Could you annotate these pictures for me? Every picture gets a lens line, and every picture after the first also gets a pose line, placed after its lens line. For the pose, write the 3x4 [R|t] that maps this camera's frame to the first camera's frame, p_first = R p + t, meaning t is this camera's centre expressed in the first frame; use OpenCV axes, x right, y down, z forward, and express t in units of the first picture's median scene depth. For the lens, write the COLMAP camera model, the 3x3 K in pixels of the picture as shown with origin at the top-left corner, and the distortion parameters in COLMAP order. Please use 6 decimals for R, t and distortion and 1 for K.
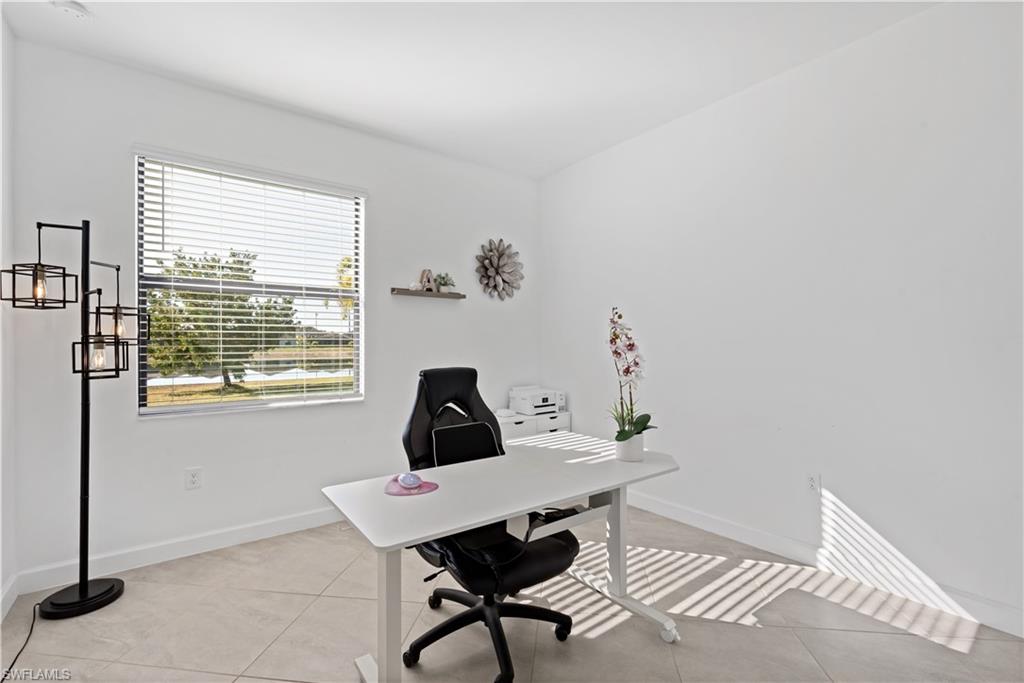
lens RADIAL K [[456.4, 0, 512.1], [0, 456.4, 340.2], [0, 0, 1]] dist [-0.006628, 0.000627]
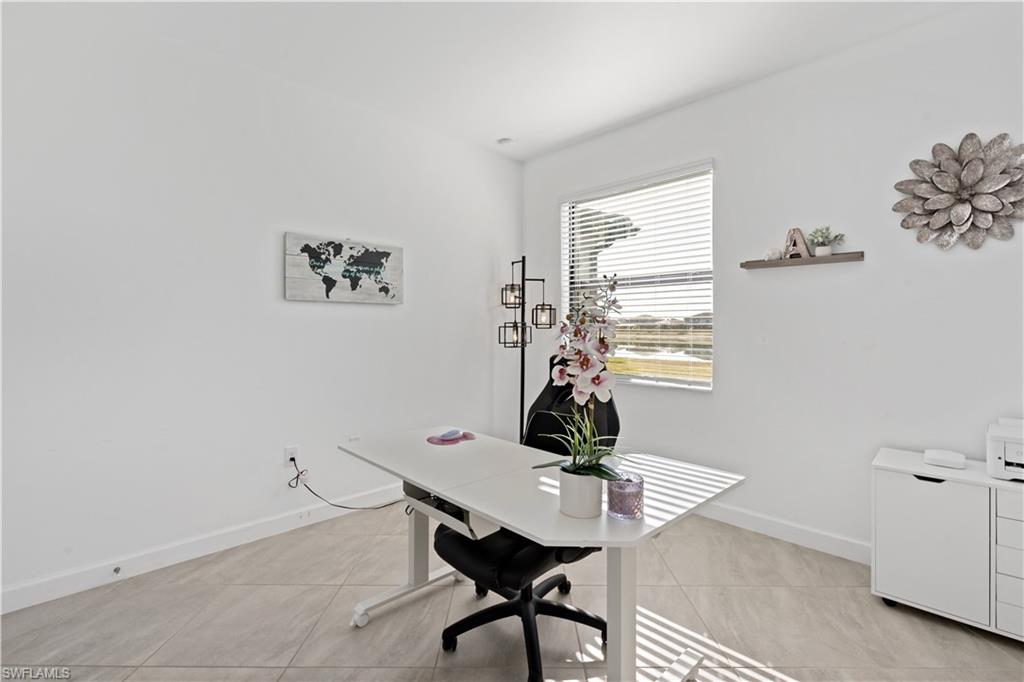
lens RADIAL K [[456.4, 0, 506.1], [0, 456.4, 321.4], [0, 0, 1]] dist [-0.006628, 0.000627]
pose [[0.123337, -0.006652, -0.992343, 0.477281], [0.004937, 0.999969, -0.006089, -0.002873], [0.992353, -0.004148, 0.123366, 0.439545]]
